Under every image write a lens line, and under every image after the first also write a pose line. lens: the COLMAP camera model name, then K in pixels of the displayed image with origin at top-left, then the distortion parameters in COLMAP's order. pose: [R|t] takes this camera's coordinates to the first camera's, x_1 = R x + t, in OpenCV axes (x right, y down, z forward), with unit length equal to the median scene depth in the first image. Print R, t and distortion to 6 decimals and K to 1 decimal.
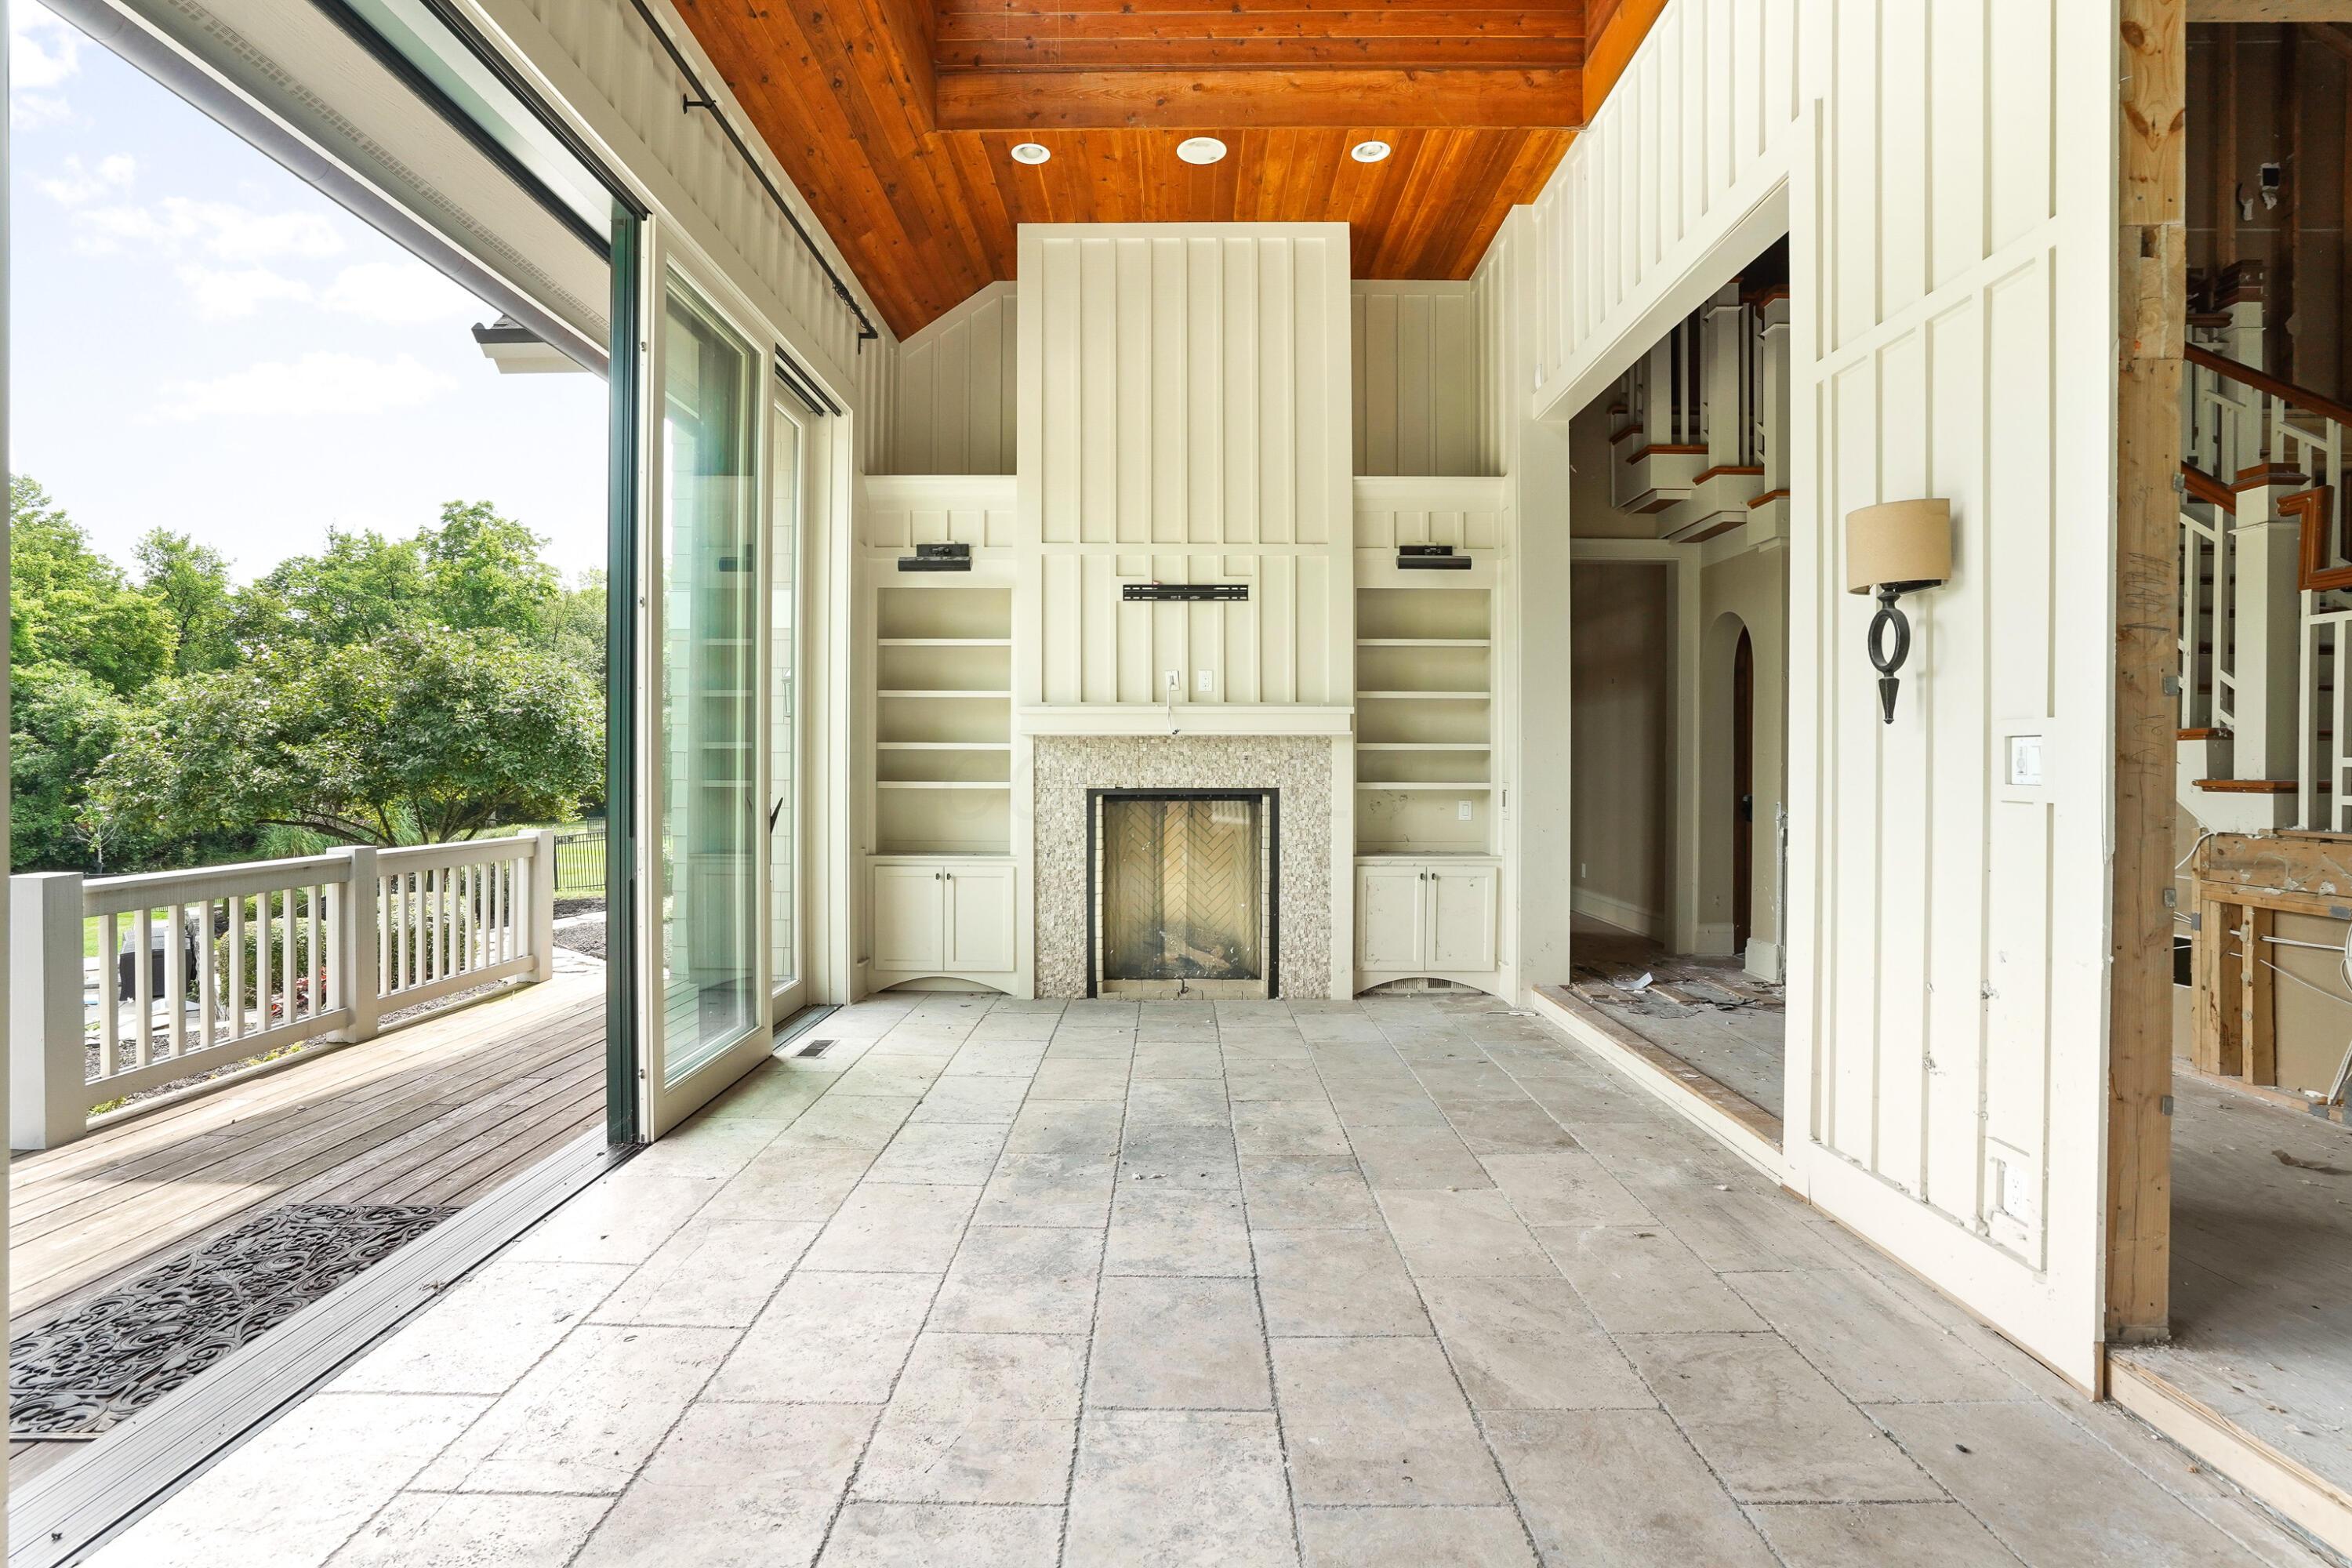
lens RADIAL K [[1115.4, 0, 1179.3], [0, 1115.4, 763.0], [0, 0, 1]] dist [-0.049825, 0.021342]
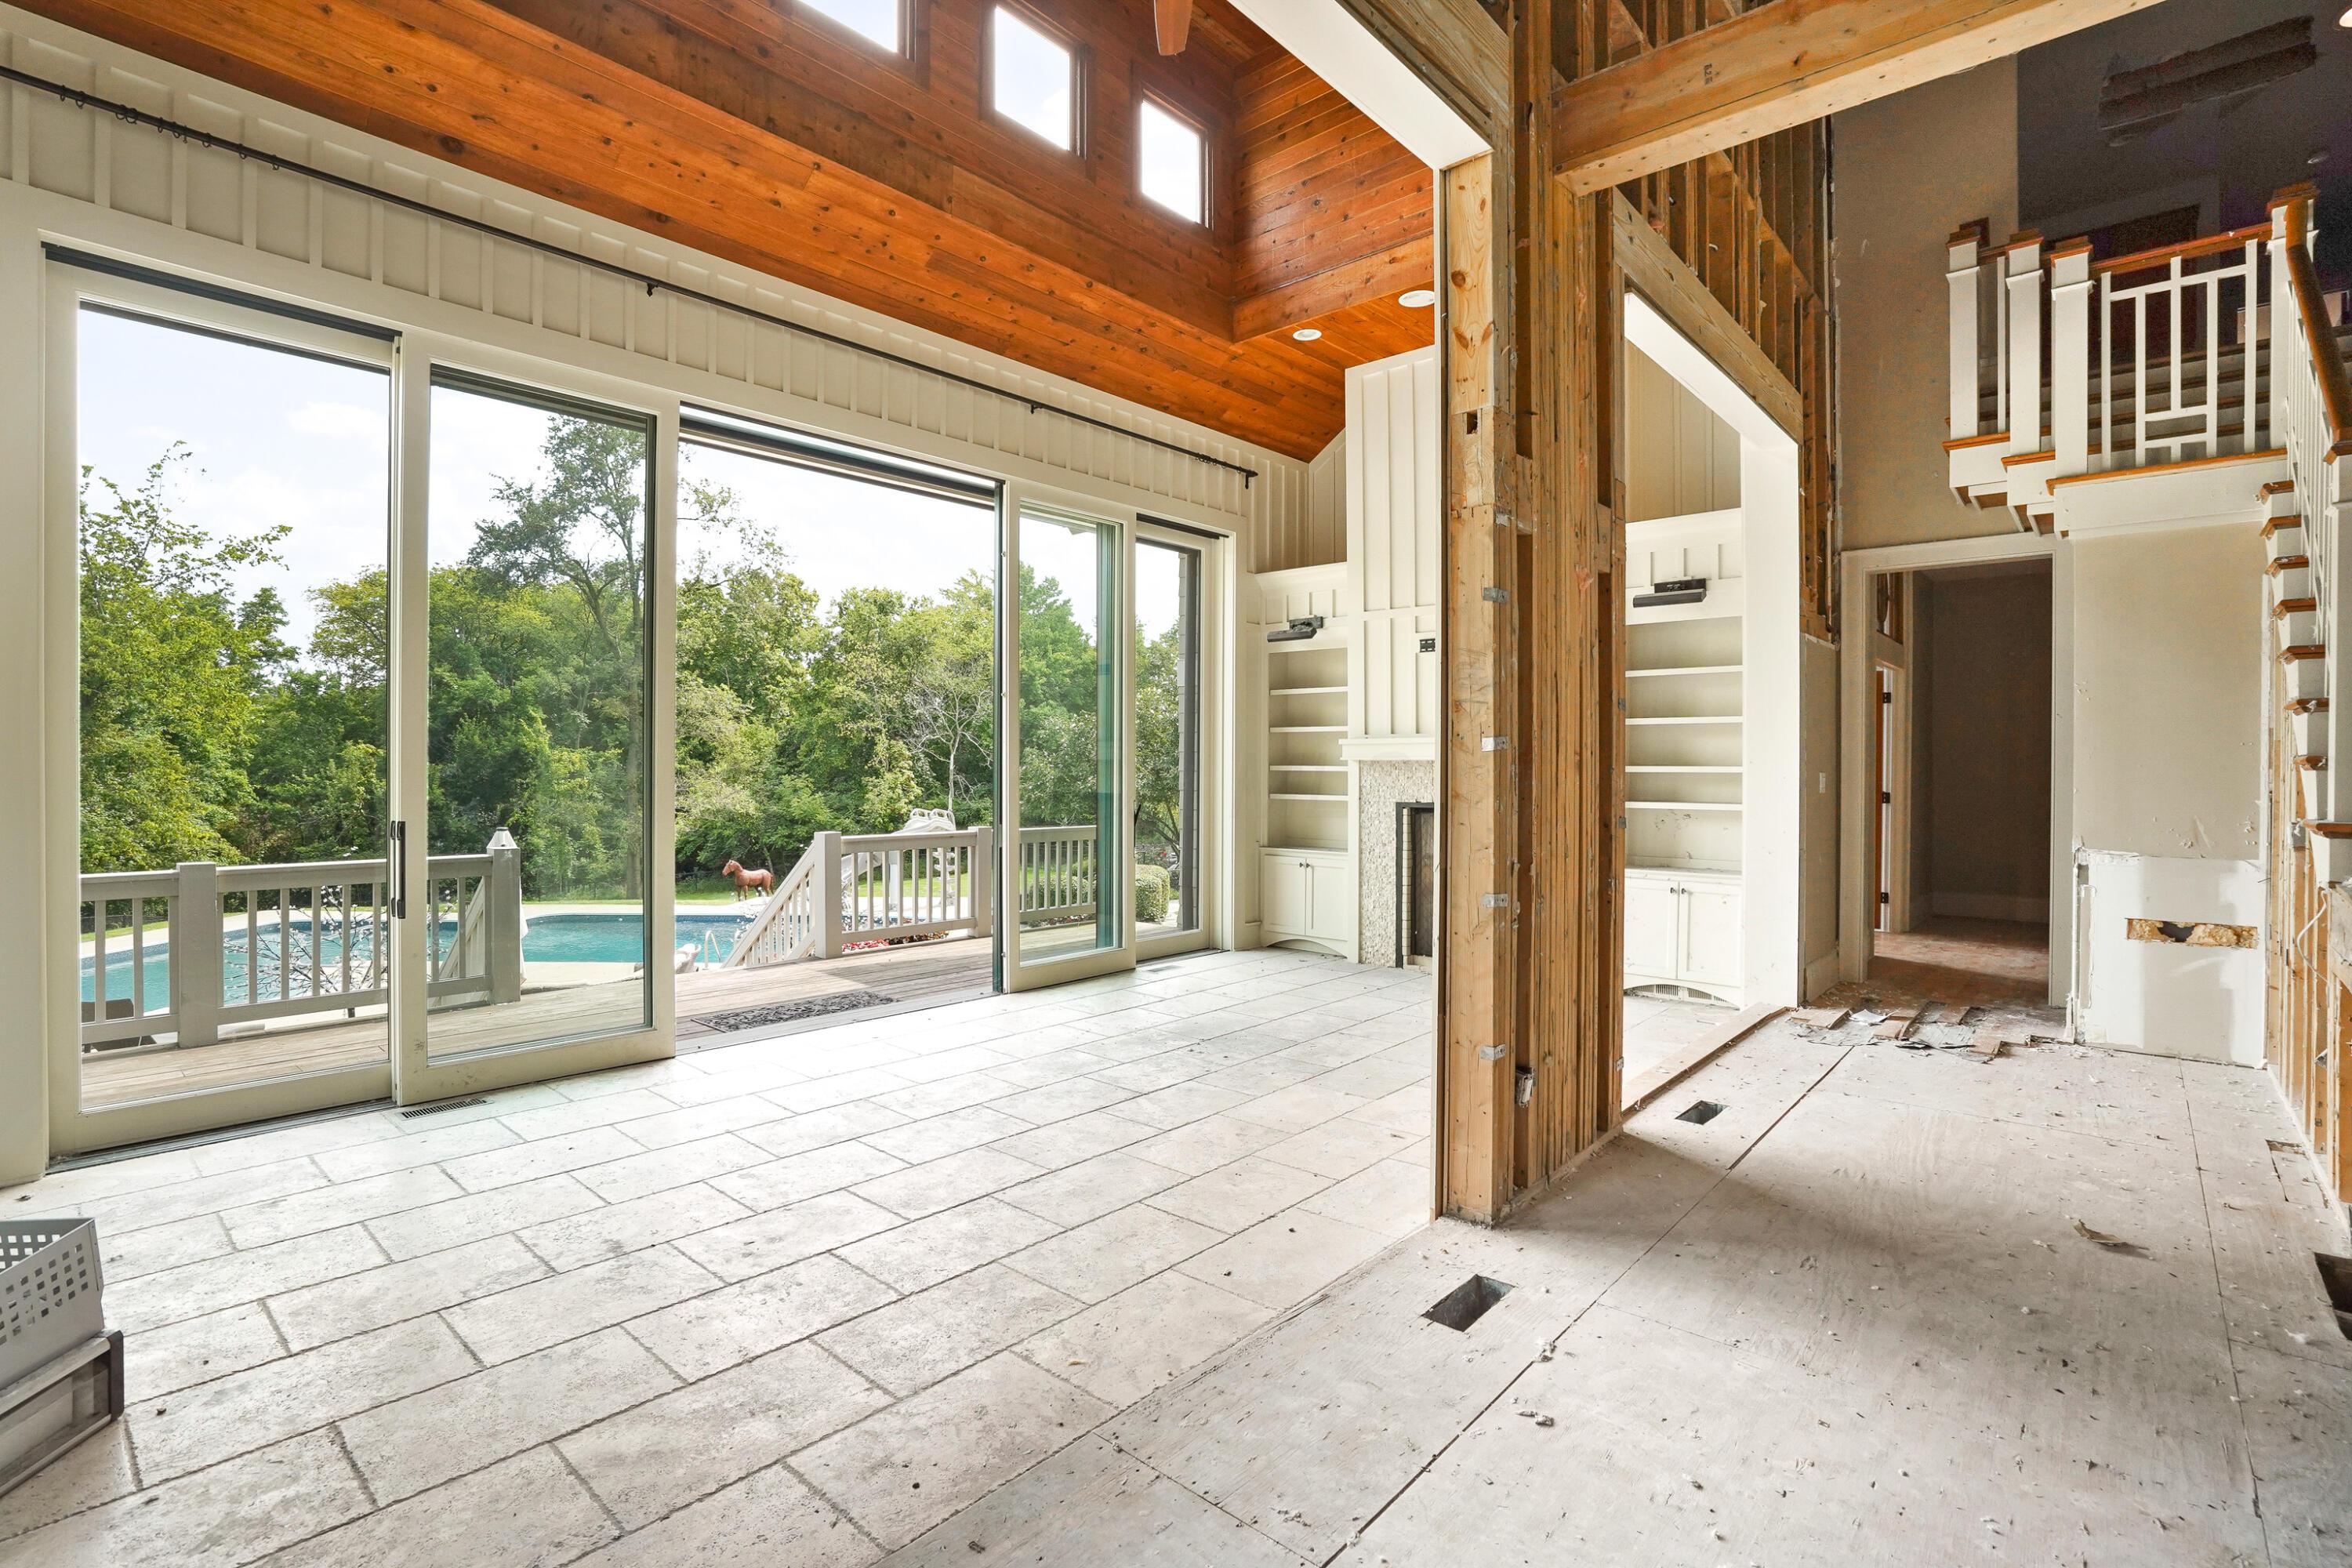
lens RADIAL K [[1112.0, 0, 1175.8], [0, 1112.0, 760.6], [0, 0, 1]] dist [-0.063968, 0.022013]
pose [[0.745703, -0.003700, -0.666268, 0.572787], [-0.001226, 0.999975, -0.006925, -0.015154], [0.666278, 0.005981, 0.745680, -0.108468]]
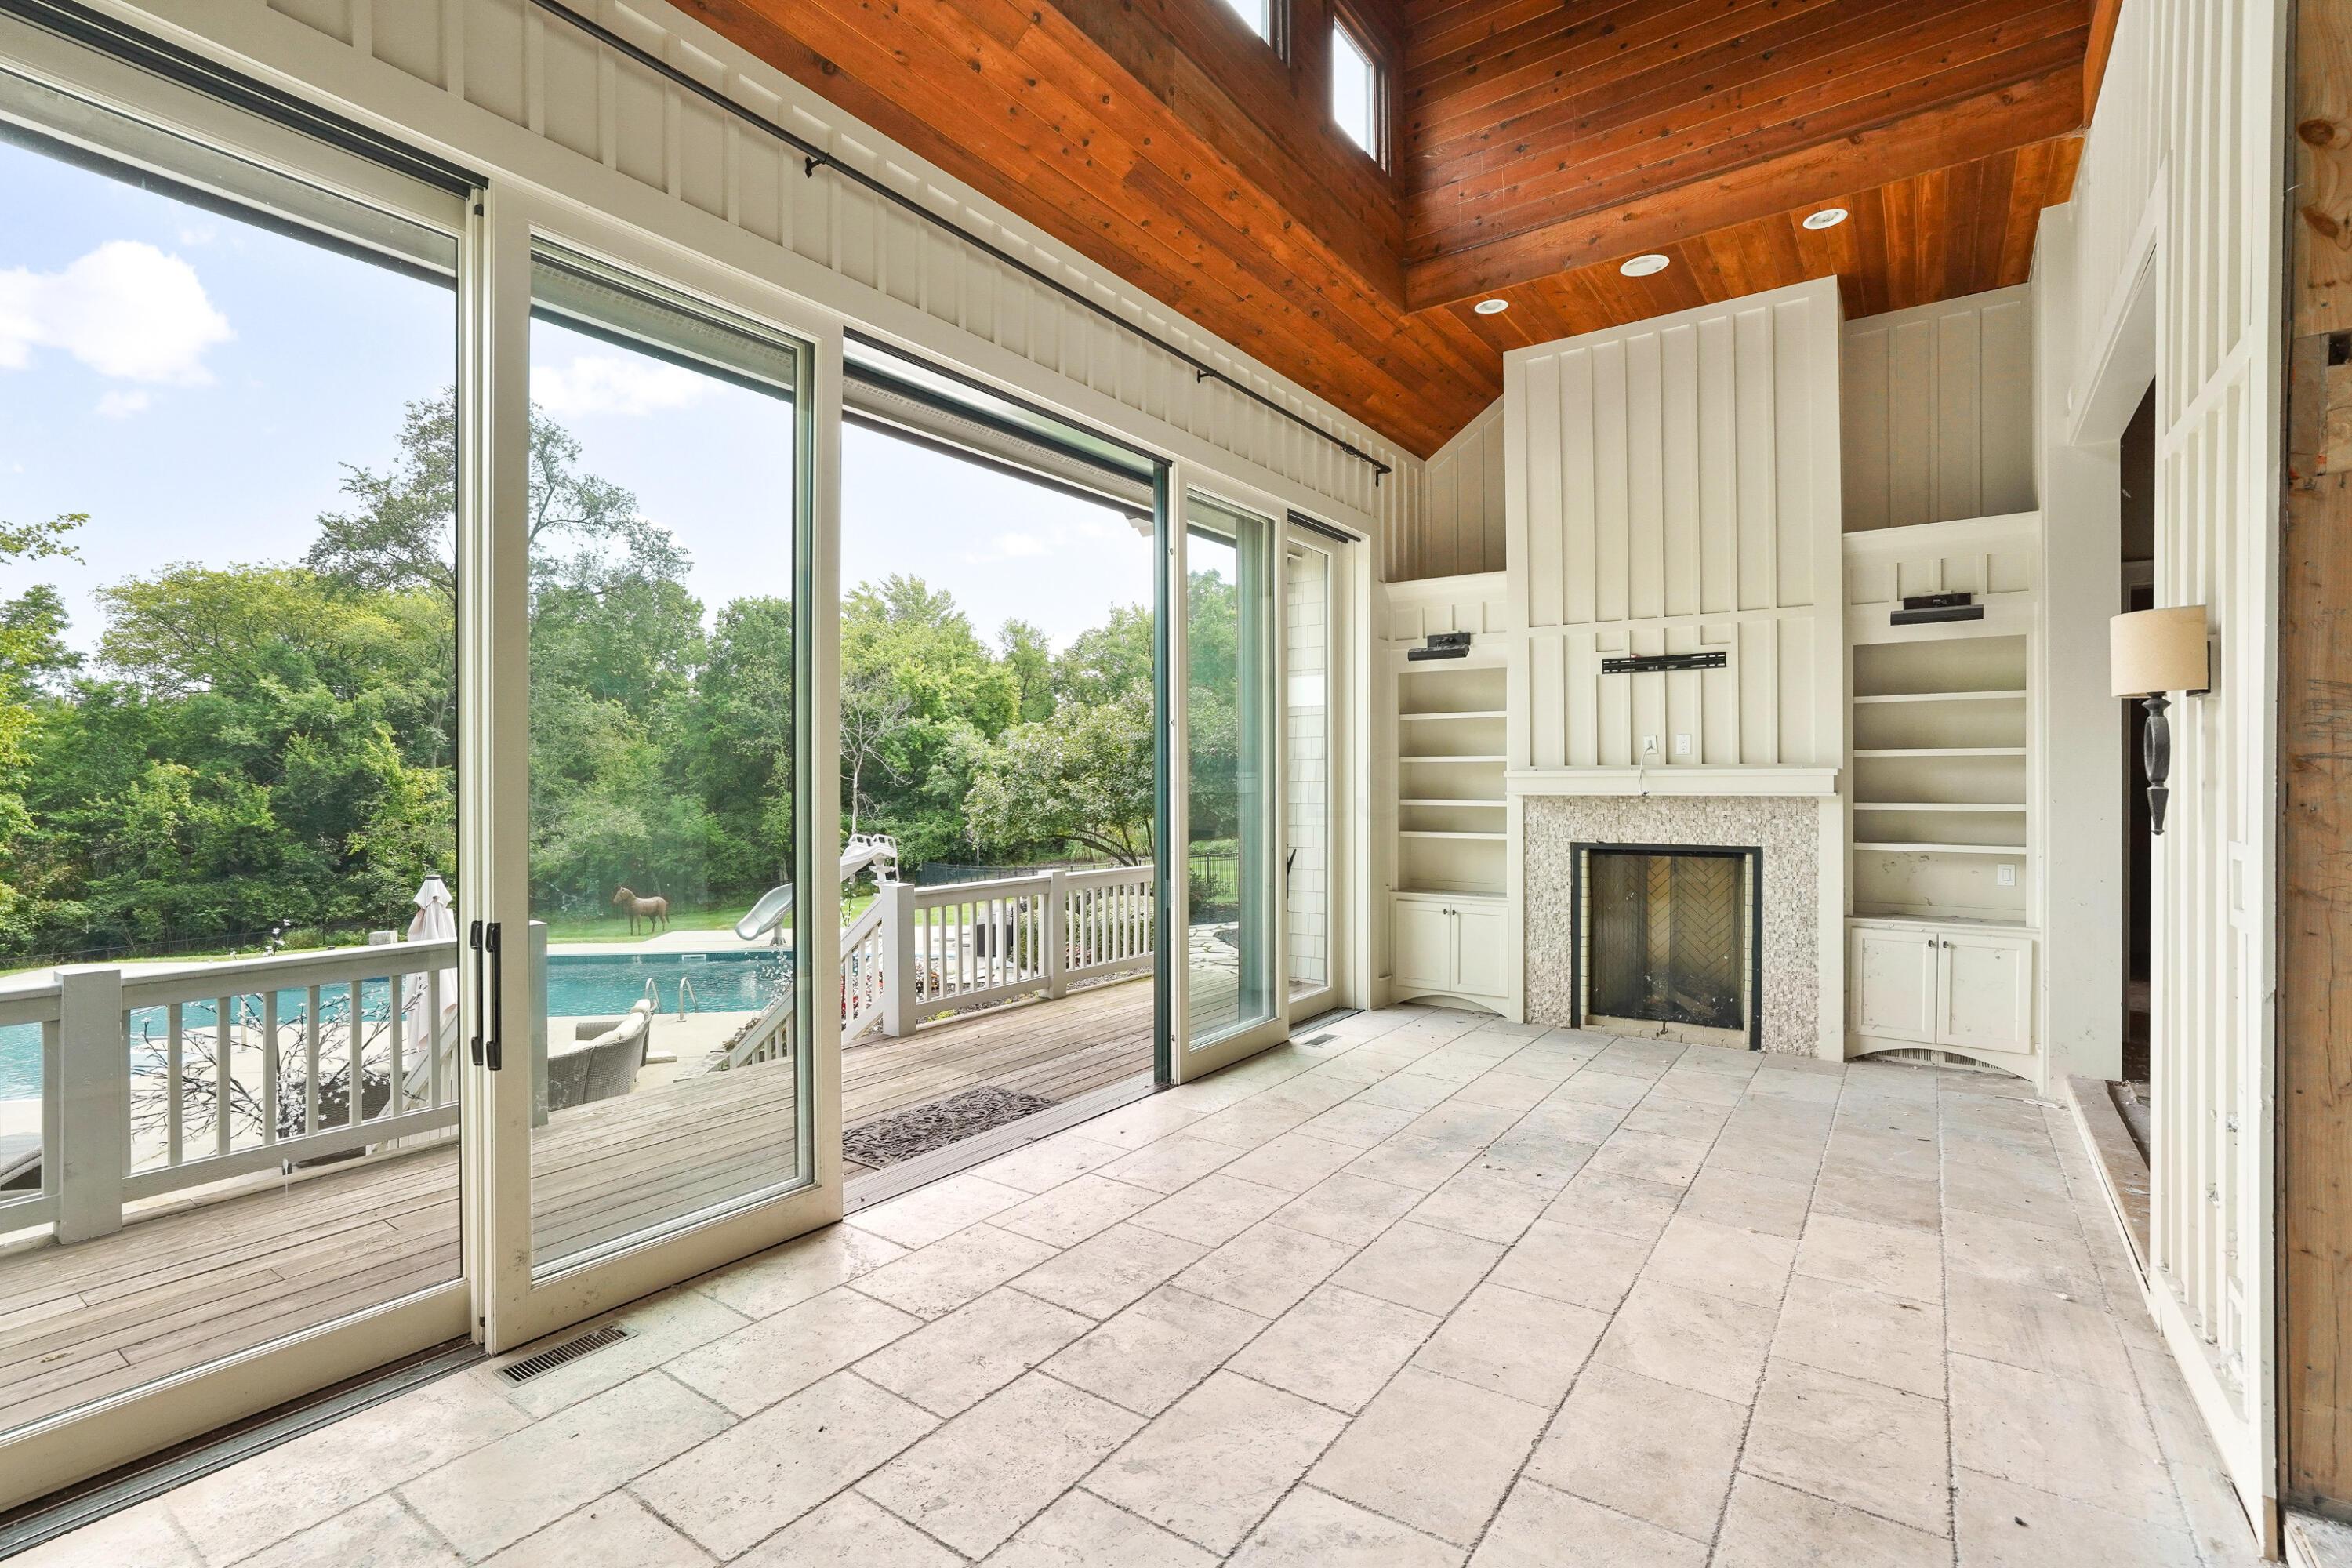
lens RADIAL K [[1093.6, 0, 1172.8], [0, 1093.6, 777.3], [0, 0, 1]] dist [-0.039381, 0.021158]
pose [[0.816135, -0.005972, -0.577830, 0.225161], [0.004831, 0.999982, -0.003513, -0.040754], [0.577841, 0.000075, 0.816150, -0.130041]]
